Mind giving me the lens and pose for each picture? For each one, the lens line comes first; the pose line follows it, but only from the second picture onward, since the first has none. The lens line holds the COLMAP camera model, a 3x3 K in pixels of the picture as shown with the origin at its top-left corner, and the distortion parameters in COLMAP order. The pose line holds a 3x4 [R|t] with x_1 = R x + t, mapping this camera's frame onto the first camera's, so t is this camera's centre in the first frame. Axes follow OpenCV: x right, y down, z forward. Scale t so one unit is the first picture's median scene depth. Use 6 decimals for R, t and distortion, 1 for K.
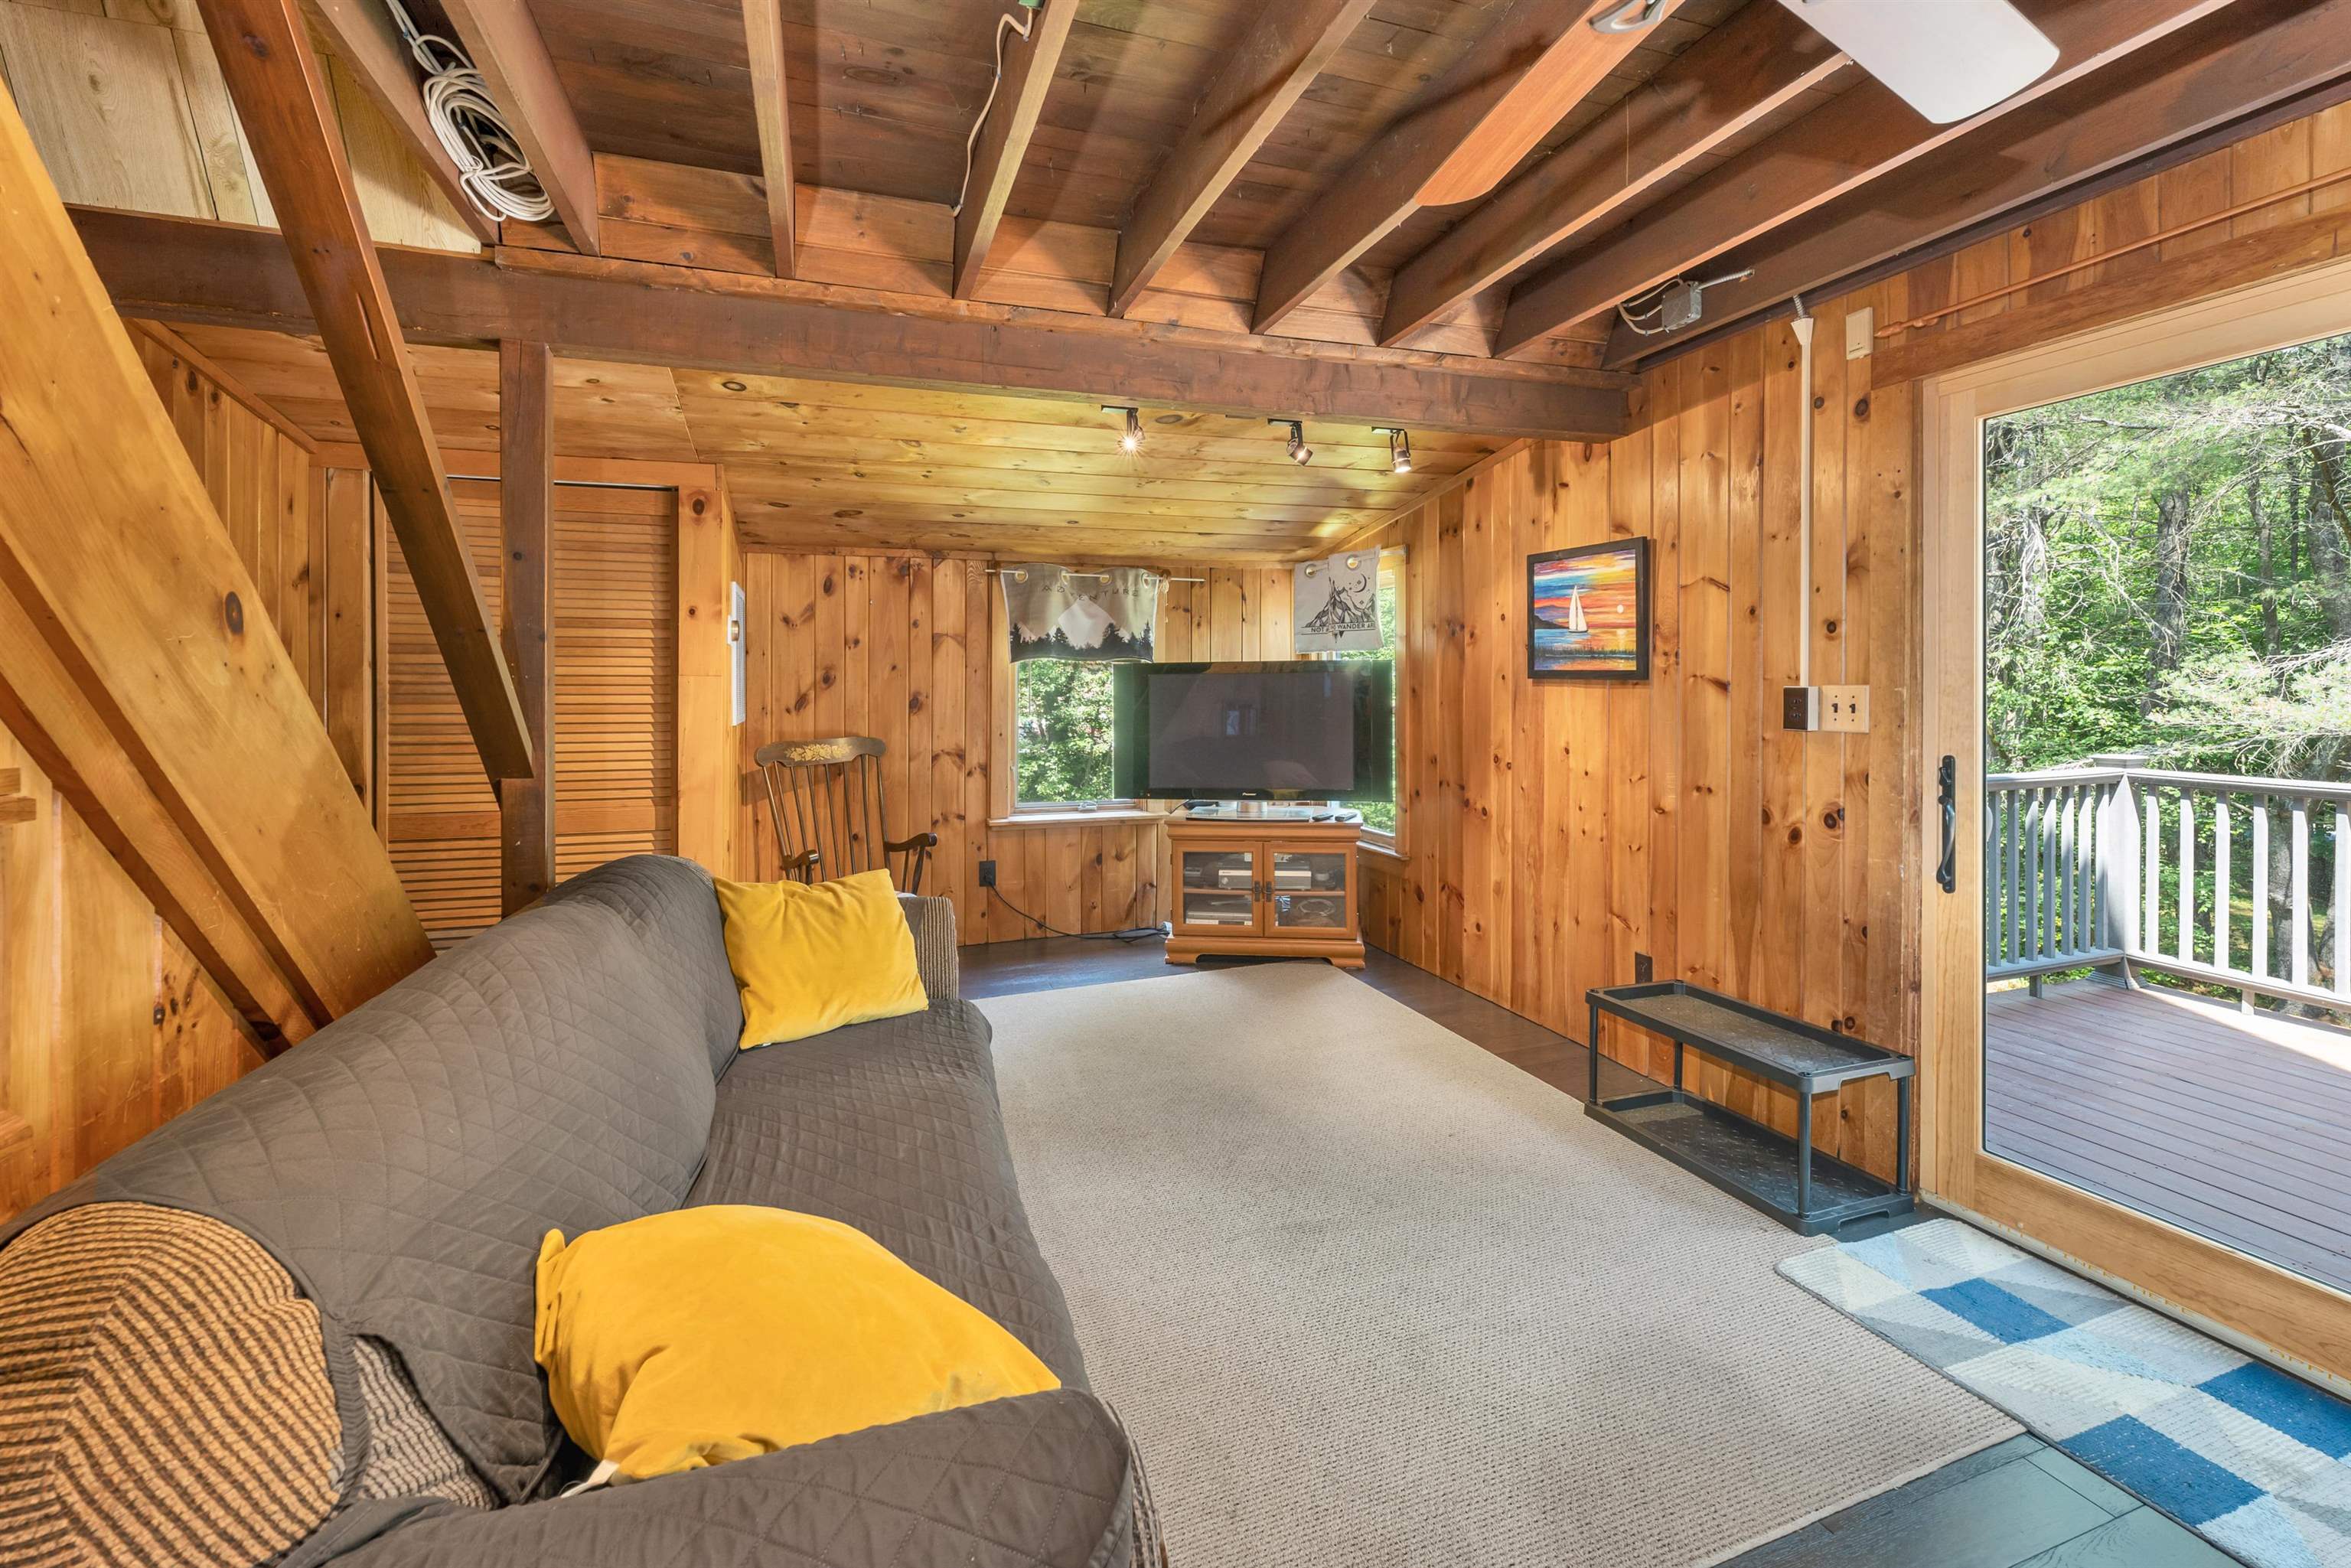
lens RADIAL K [[1016.8, 0, 1184.5], [0, 1016.8, 695.4], [0, 0, 1]] dist [0.004927, 0.000079]
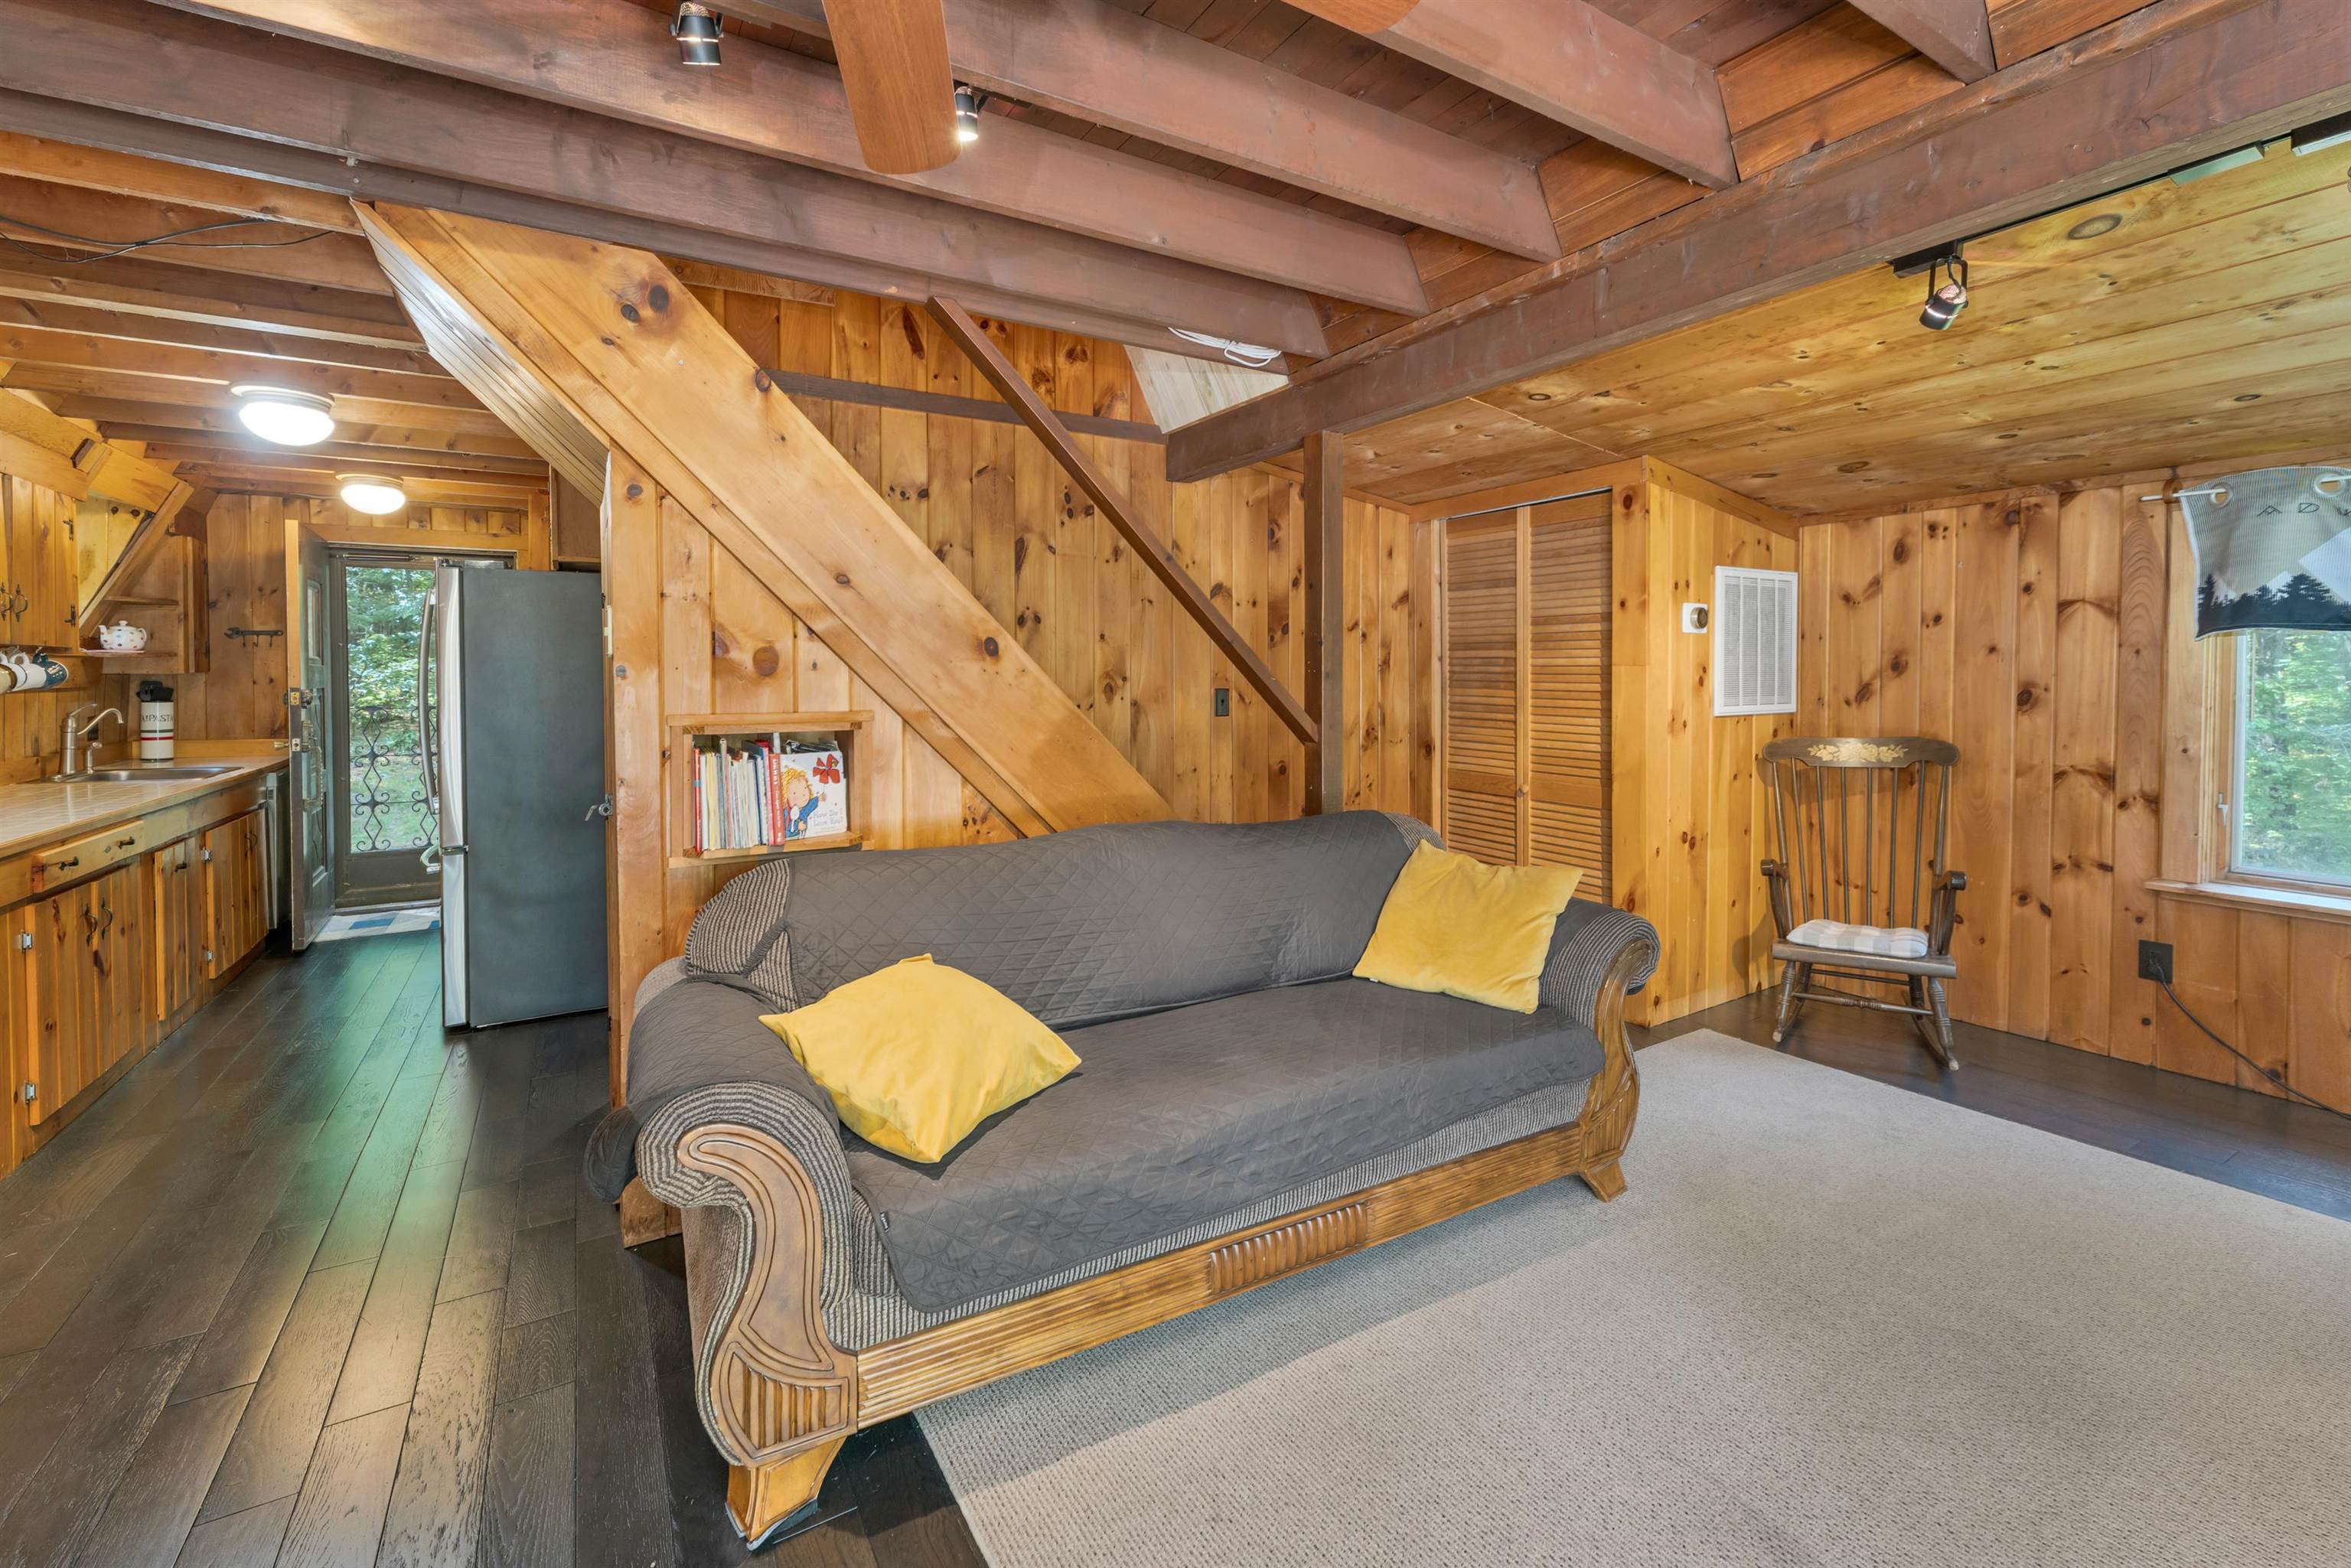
lens RADIAL K [[1016.8, 0, 1163.8], [0, 1016.8, 689.1], [0, 0, 1]] dist [0.004927, 0.000079]
pose [[0.180750, 0.017994, -0.983364, 0.351207], [-0.005143, 0.999836, 0.017350, -0.008143], [0.983516, 0.001922, 0.180813, 0.269106]]
